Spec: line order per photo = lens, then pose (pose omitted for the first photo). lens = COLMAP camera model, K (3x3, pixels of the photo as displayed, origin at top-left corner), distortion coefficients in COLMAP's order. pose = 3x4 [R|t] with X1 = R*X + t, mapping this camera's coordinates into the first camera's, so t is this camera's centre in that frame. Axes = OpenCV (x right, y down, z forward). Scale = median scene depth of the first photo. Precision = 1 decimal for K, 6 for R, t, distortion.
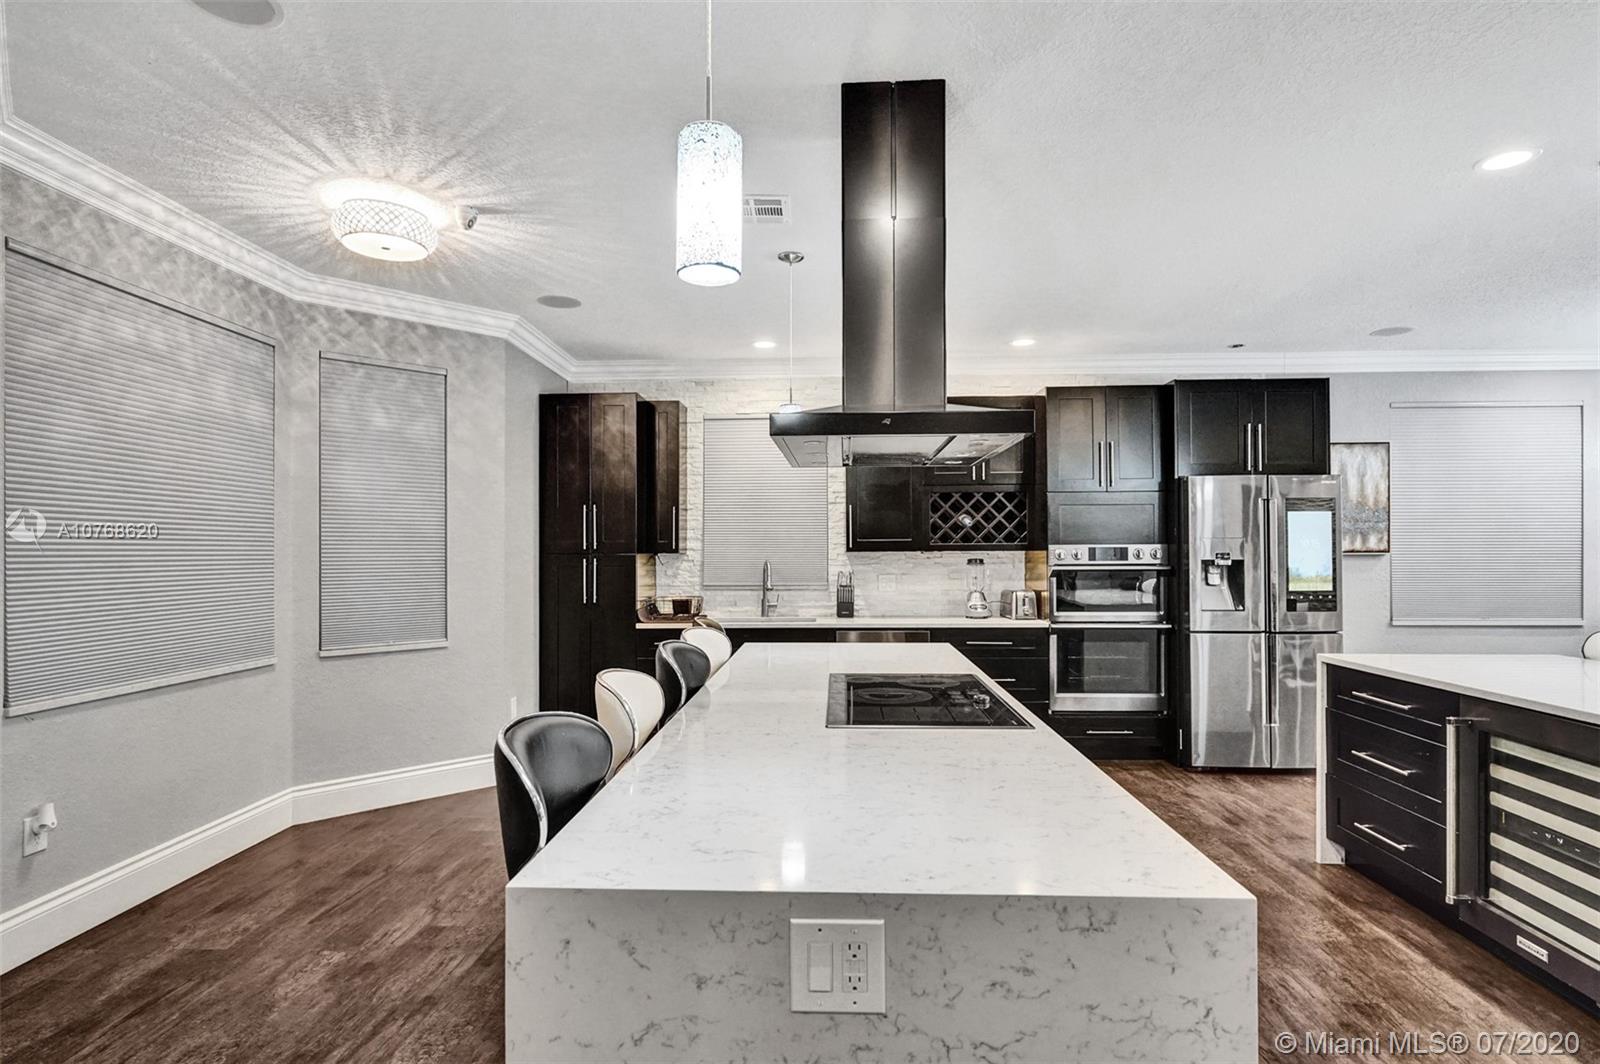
lens RADIAL K [[821.9, 0, 794.7], [0, 821.9, 546.7], [0, 0, 1]] dist [-0.000624, 0.000478]
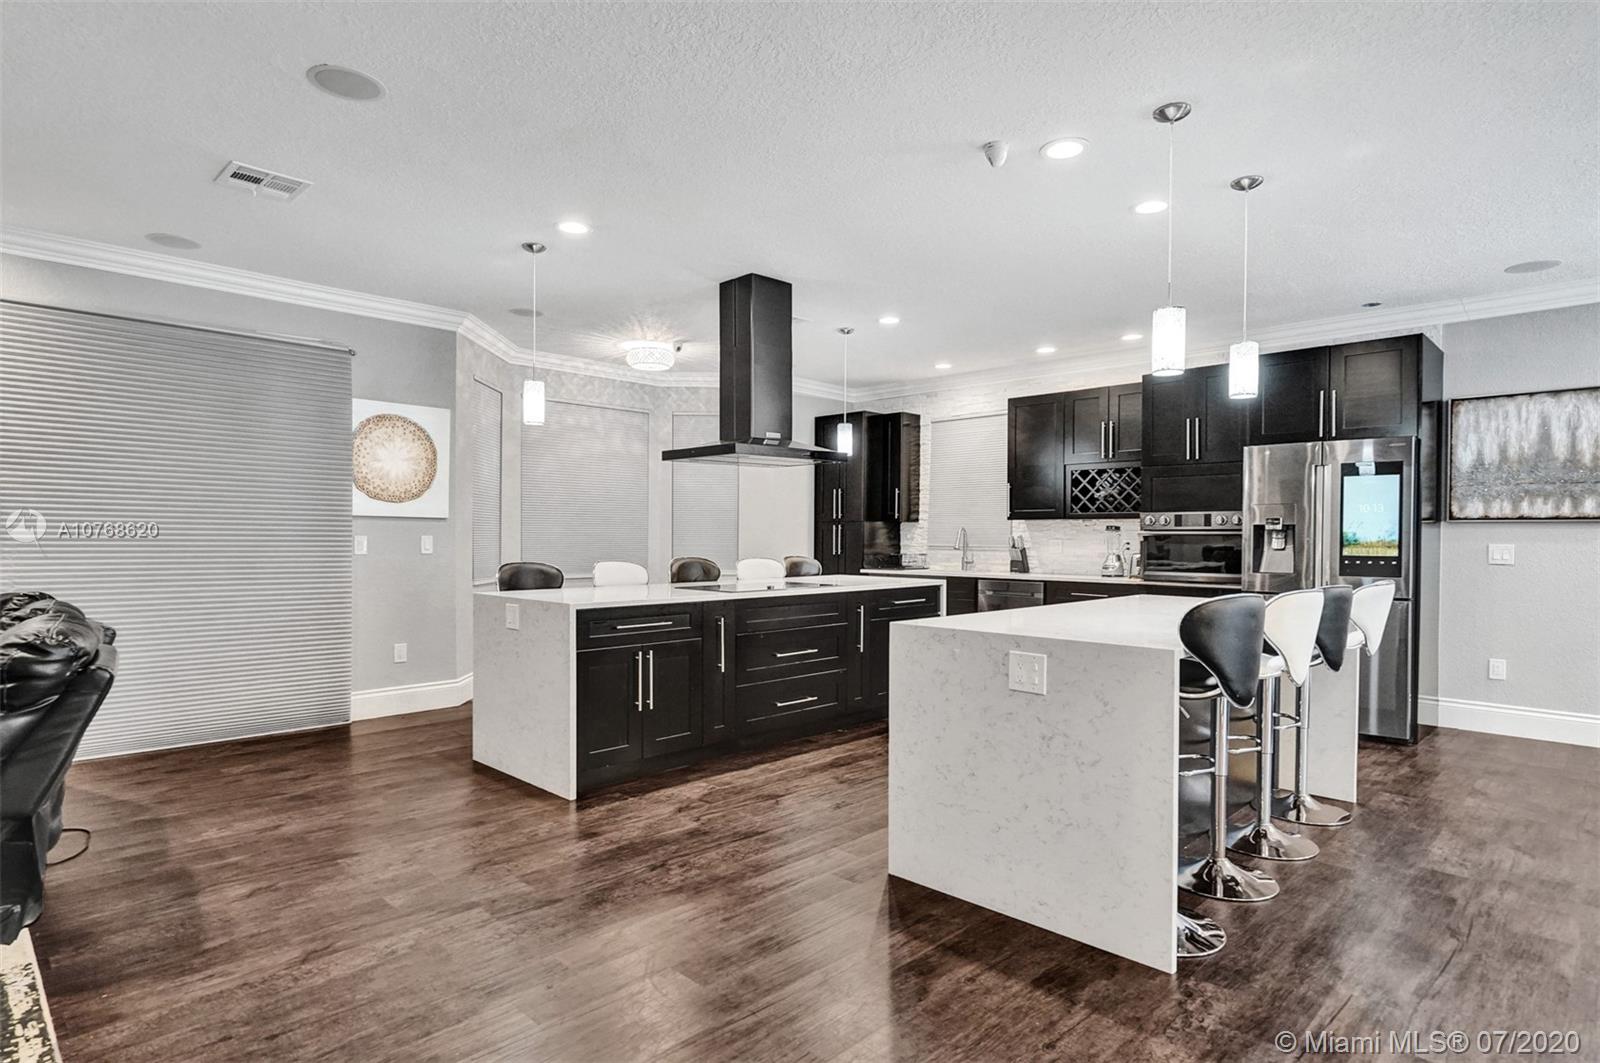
lens RADIAL K [[851.8, 0, 793.2], [0, 851.8, 550.8], [0, 0, 1]] dist [0.004367, 0.000840]
pose [[0.744316, 0.020163, -0.667523, 0.741299], [-0.004540, 0.999674, 0.025134, 0.023123], [0.667812, -0.015677, 0.744165, -0.214509]]
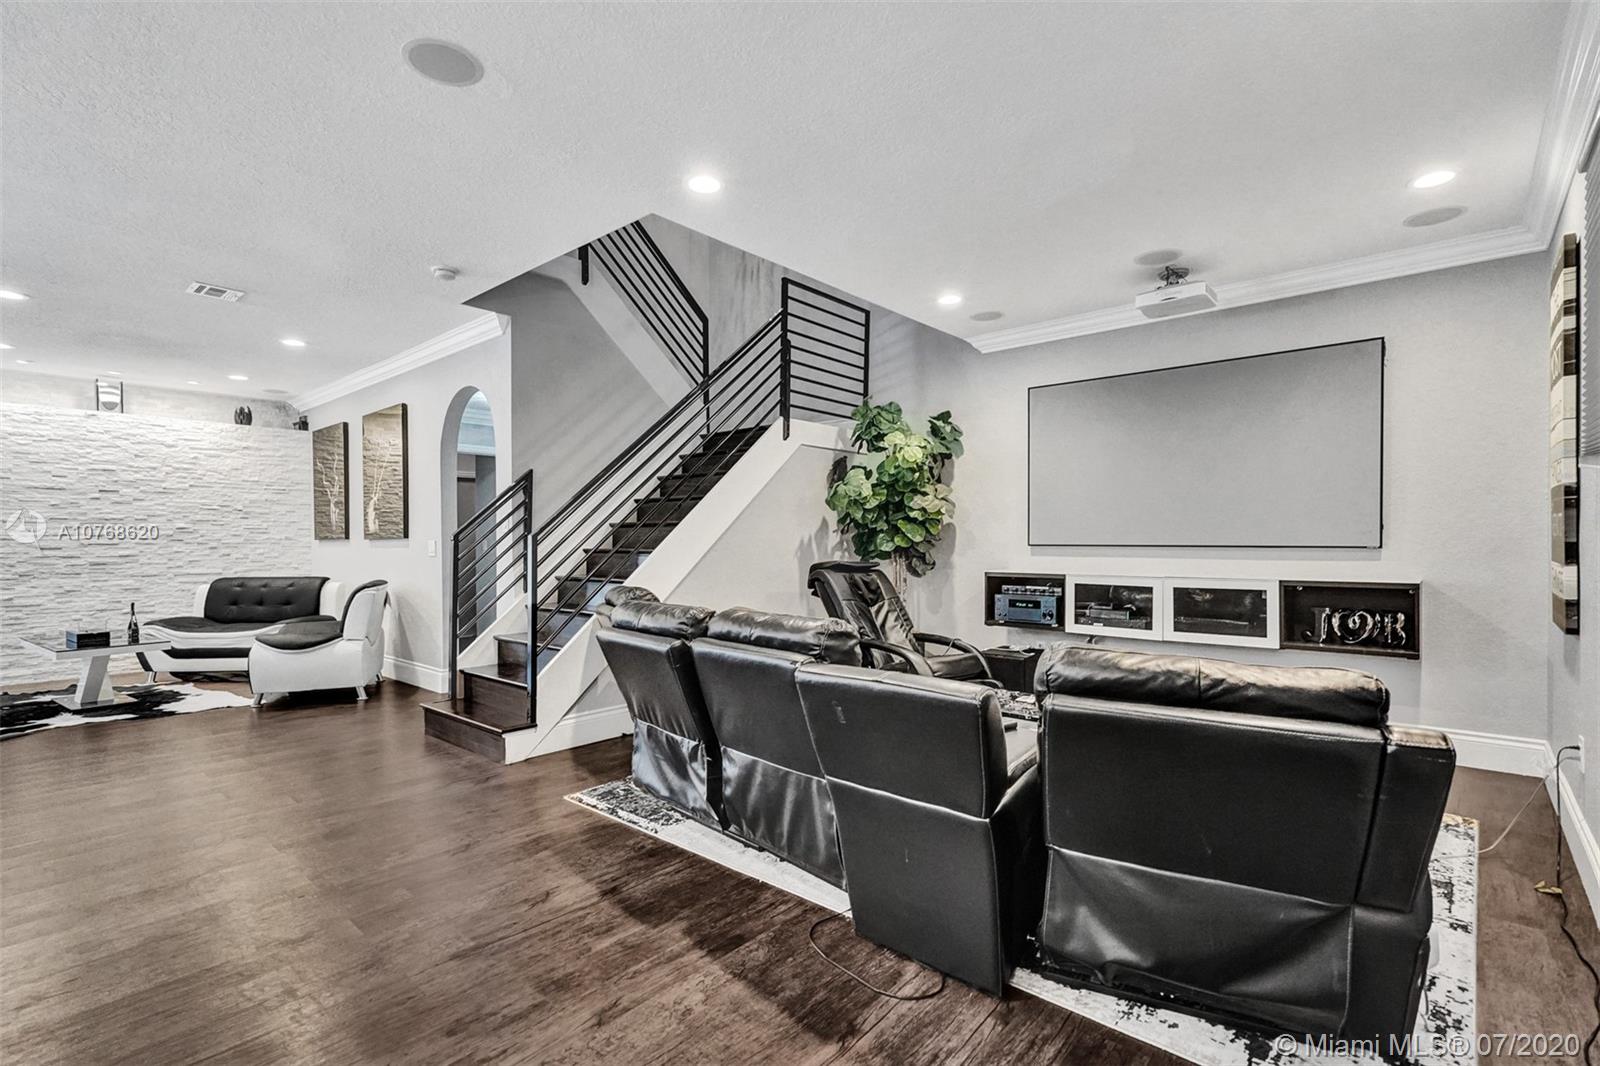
lens RADIAL K [[738.1, 0, 795.6], [0, 738.1, 544.0], [0, 0, 1]] dist [-0.002923, -0.000271]
pose [[-0.778157, 0.003362, 0.628061, -0.289547], [0.004686, 0.999989, 0.000453, 0.031680], [-0.628053, 0.003296, -0.778164, 0.220873]]
